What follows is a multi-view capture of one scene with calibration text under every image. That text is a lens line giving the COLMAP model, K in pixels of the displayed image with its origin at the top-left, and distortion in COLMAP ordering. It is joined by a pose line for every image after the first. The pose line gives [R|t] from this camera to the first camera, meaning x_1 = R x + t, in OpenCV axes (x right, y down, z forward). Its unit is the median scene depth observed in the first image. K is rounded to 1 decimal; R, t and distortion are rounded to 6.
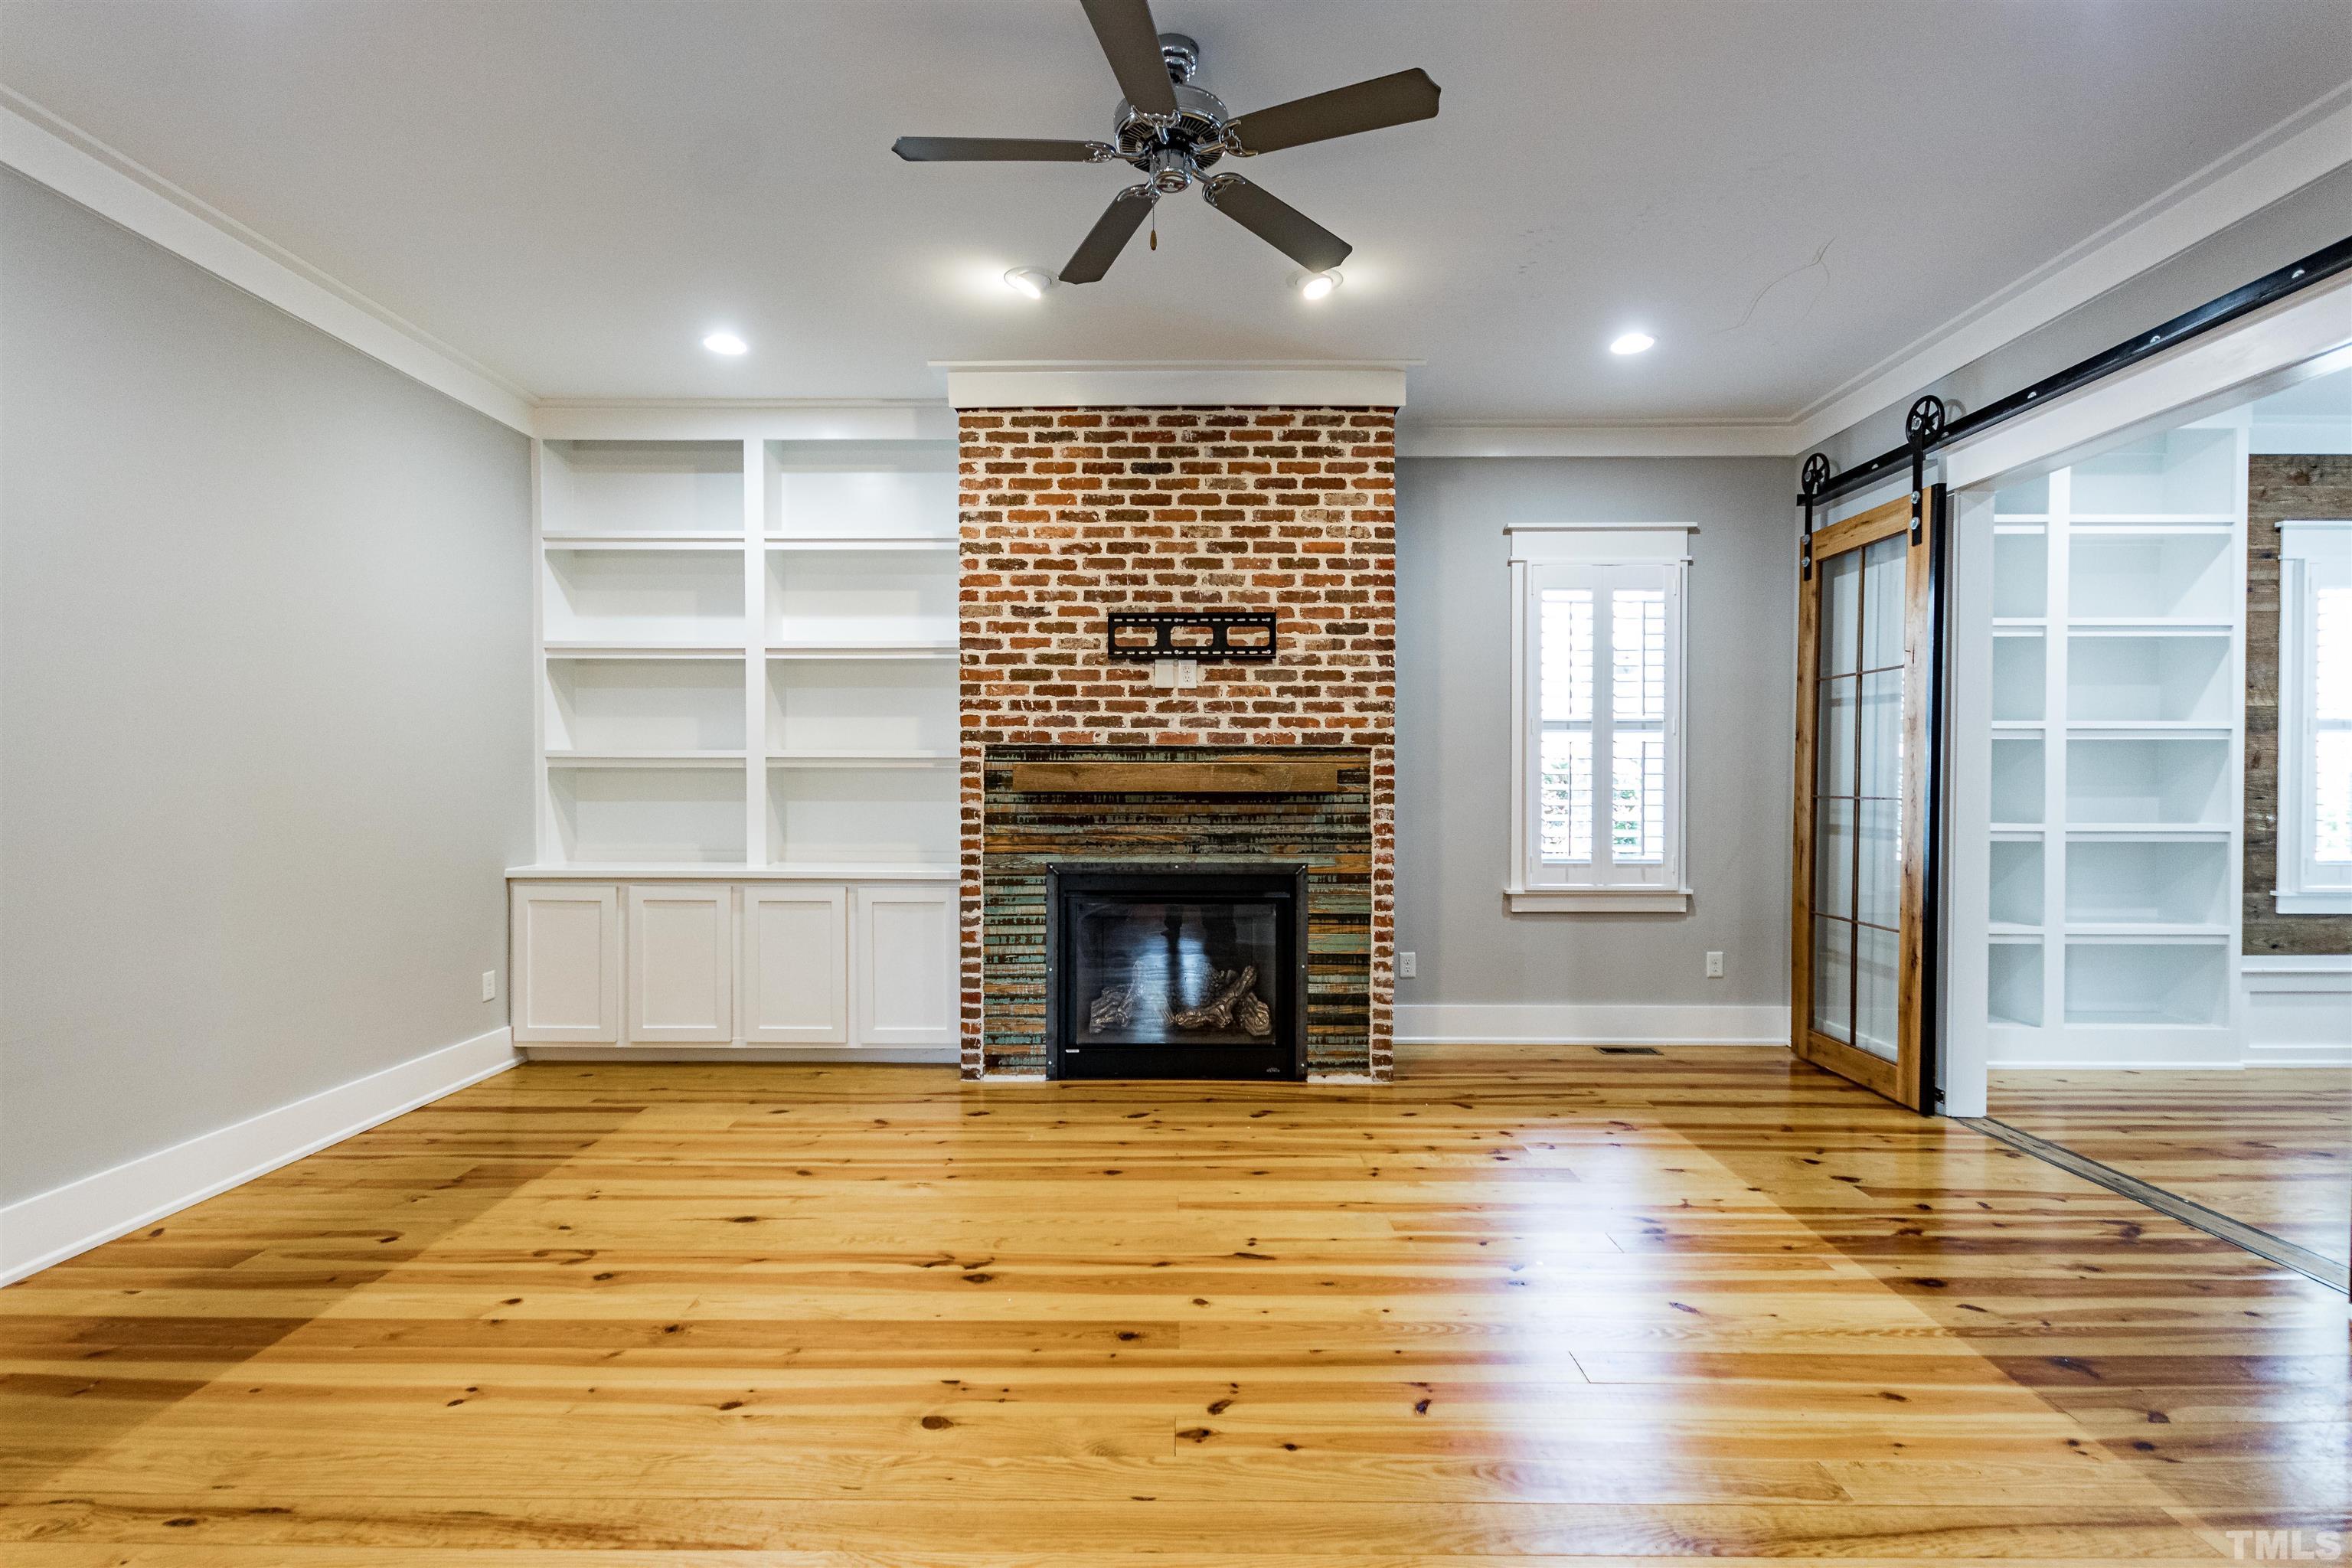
lens RADIAL K [[1083.2, 0, 1171.4], [0, 1083.2, 790.2], [0, 0, 1]] dist [0.005142, -0.001059]
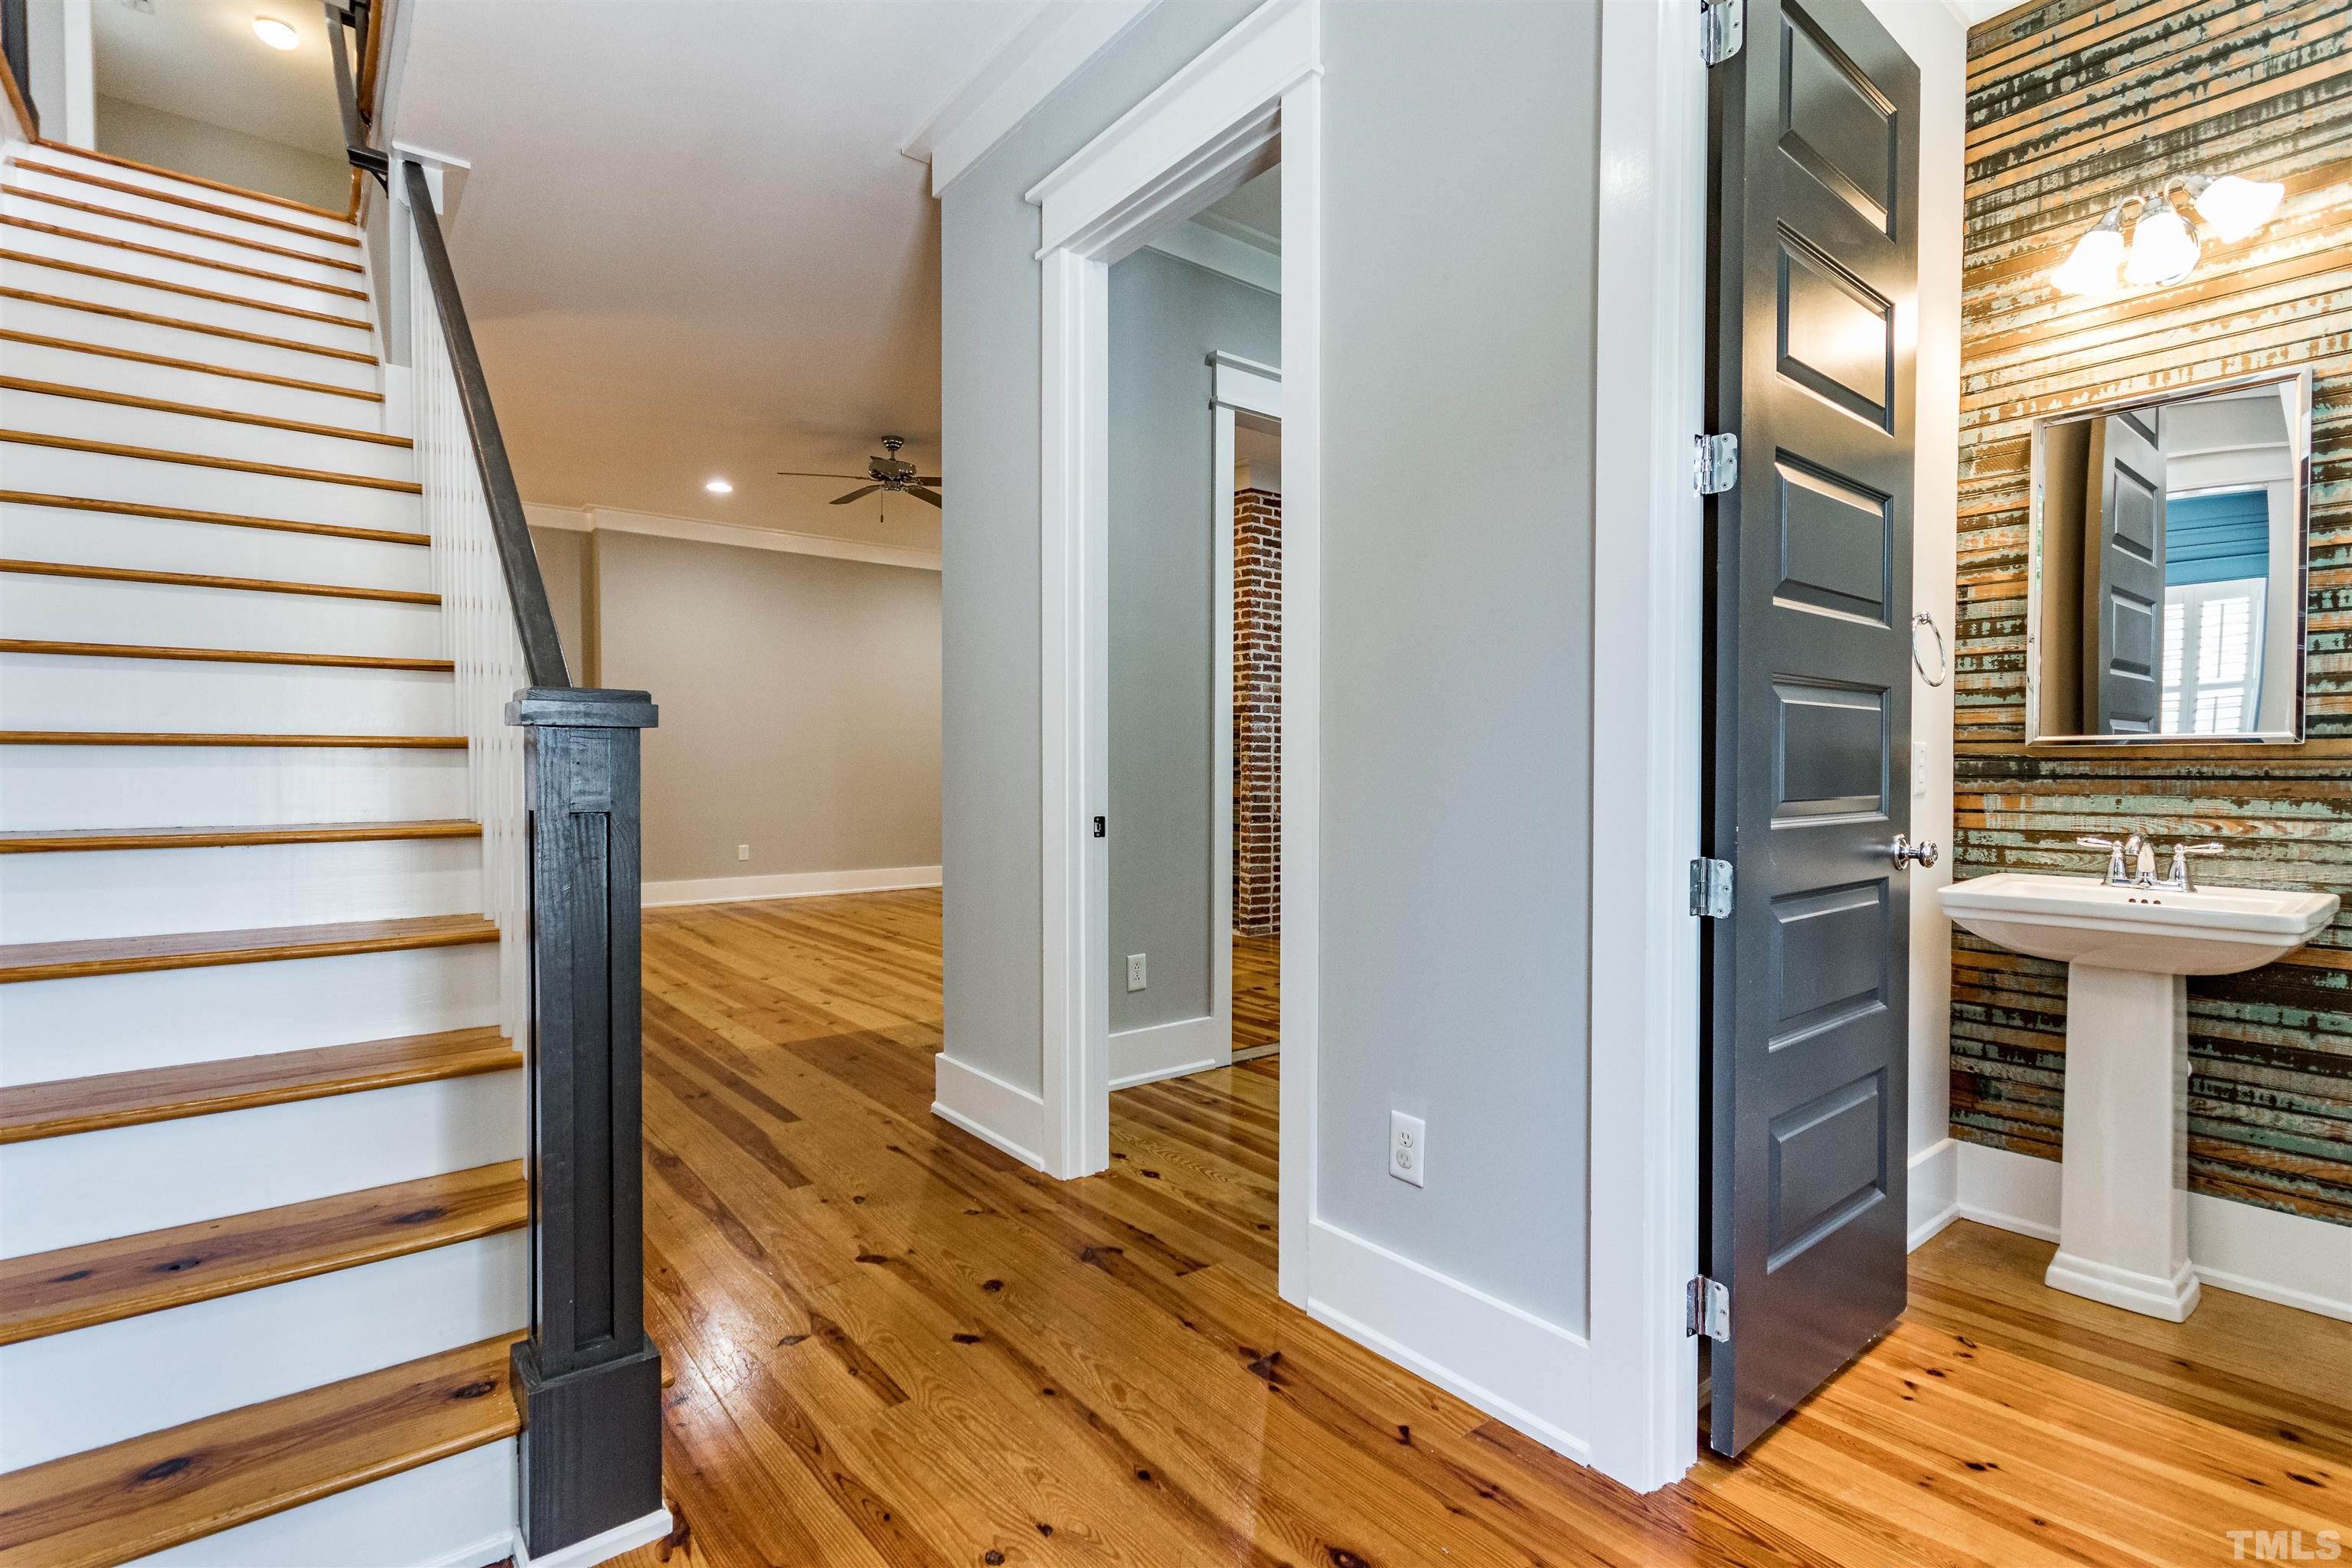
lens RADIAL K [[1083.2, 0, 1181.4], [0, 1083.2, 779.5], [0, 0, 1]] dist [0.005142, -0.001059]
pose [[0.631803, 0.014892, -0.774986, 1.313970], [-0.006093, 0.999880, 0.014246, 0.030632], [0.775105, -0.004279, 0.631817, -0.028366]]
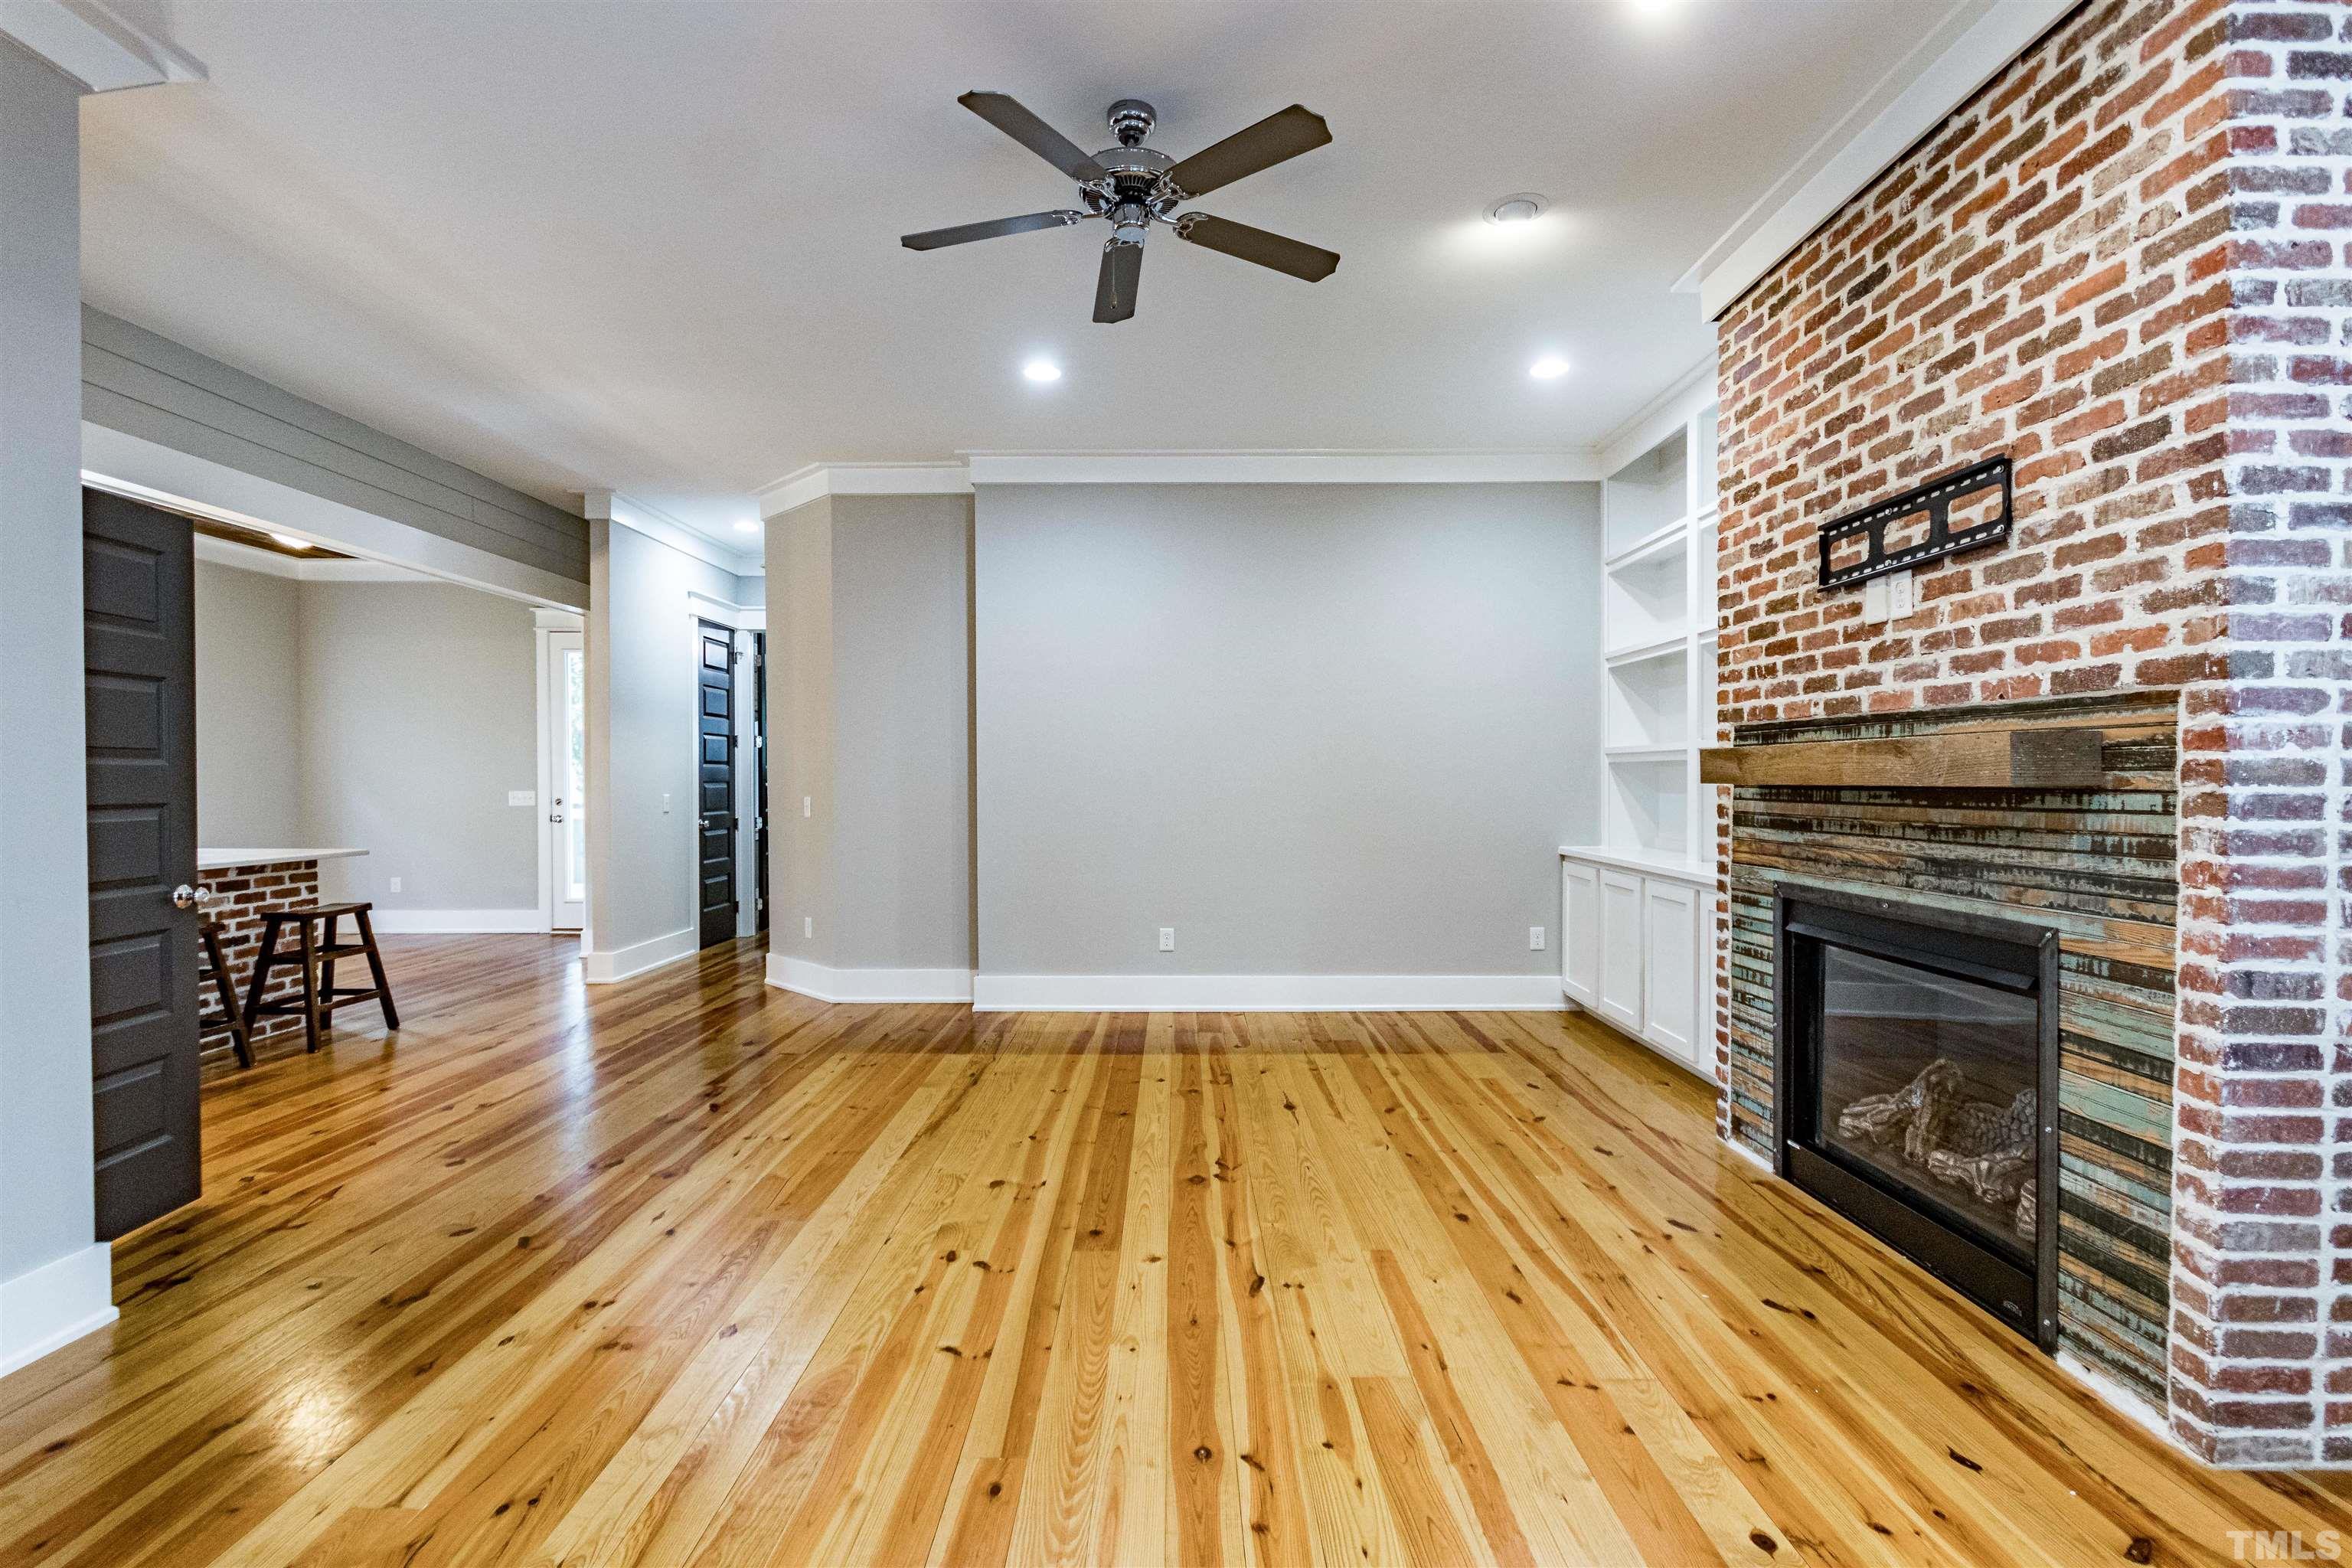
lens RADIAL K [[1083.2, 0, 1170.7], [0, 1083.2, 790.1], [0, 0, 1]] dist [0.005142, -0.001059]
pose [[0.007490, 0.009829, -0.999924, 0.629122], [-0.006569, 0.999931, 0.009780, 0.000280], [0.999950, 0.006495, 0.007554, 0.581822]]
